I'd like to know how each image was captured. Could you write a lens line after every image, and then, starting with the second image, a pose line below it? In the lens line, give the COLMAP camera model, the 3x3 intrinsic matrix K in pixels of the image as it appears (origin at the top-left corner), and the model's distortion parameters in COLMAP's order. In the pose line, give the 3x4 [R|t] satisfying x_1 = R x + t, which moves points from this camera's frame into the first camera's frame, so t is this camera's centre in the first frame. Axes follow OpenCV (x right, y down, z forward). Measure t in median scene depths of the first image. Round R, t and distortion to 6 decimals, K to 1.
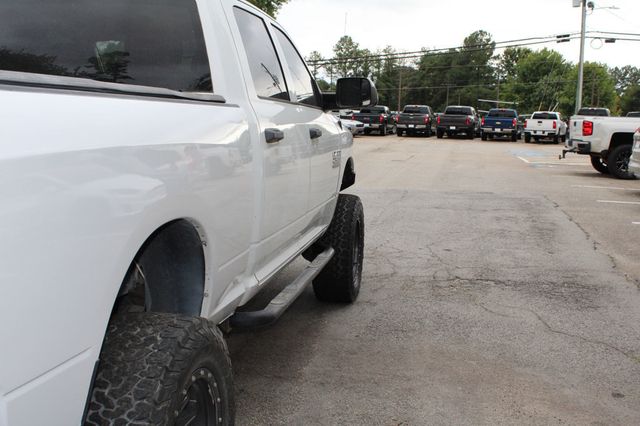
lens RADIAL K [[746.5, 0, 318.2], [0, 746.5, 213.6], [0, 0, 1]] dist [-0.064879, 0.000000]
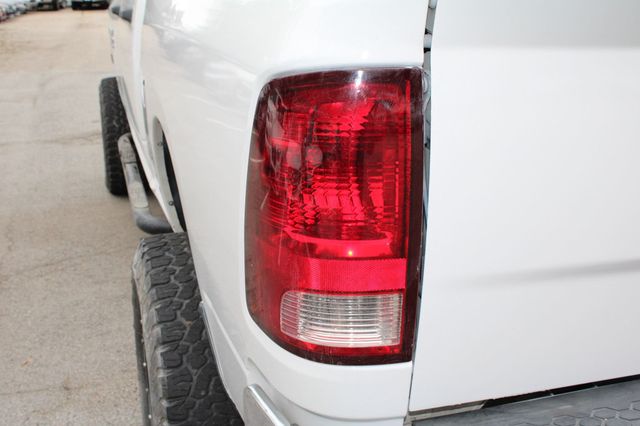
lens RADIAL K [[746.5, 0, 297.4], [0, 746.5, 212.5], [0, 0, 1]] dist [-0.064879, 0.000000]
pose [[0.895712, -0.160099, 0.414810, -0.193605], [0.088157, 0.978350, 0.187241, -0.012247], [-0.435807, -0.131146, 0.890434, 0.054135]]
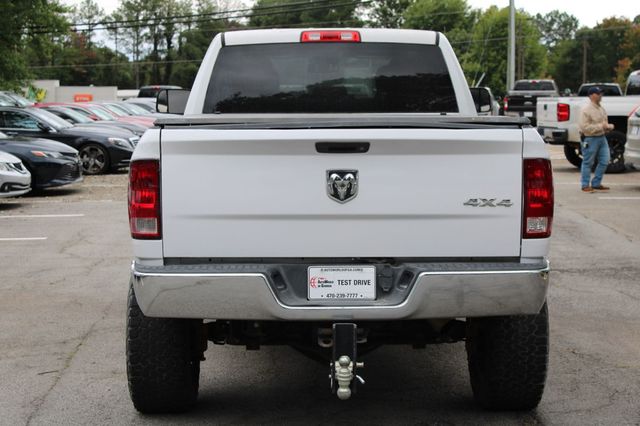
lens RADIAL K [[1182.2, 0, 324.3], [0, 1182.2, 215.4], [0, 0, 1]] dist [0.043311, 0.000000]
pose [[0.978537, -0.051057, 0.199646, -0.184322], [0.057069, 0.998070, -0.024472, 0.016300], [-0.198011, 0.035341, 0.979563, -0.252026]]
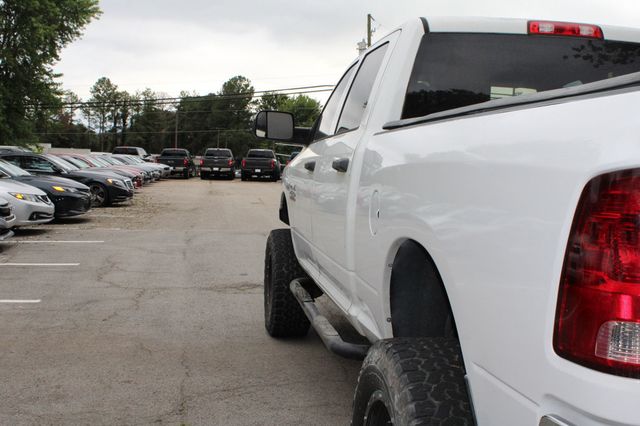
lens RADIAL K [[746.5, 0, 313.4], [0, 746.5, 211.7], [0, 0, 1]] dist [-0.064879, 0.000000]
pose [[0.945309, -0.019308, 0.325604, -0.228956], [0.038815, 0.997812, -0.053523, -0.004130], [-0.323858, 0.063234, 0.943990, 0.037998]]
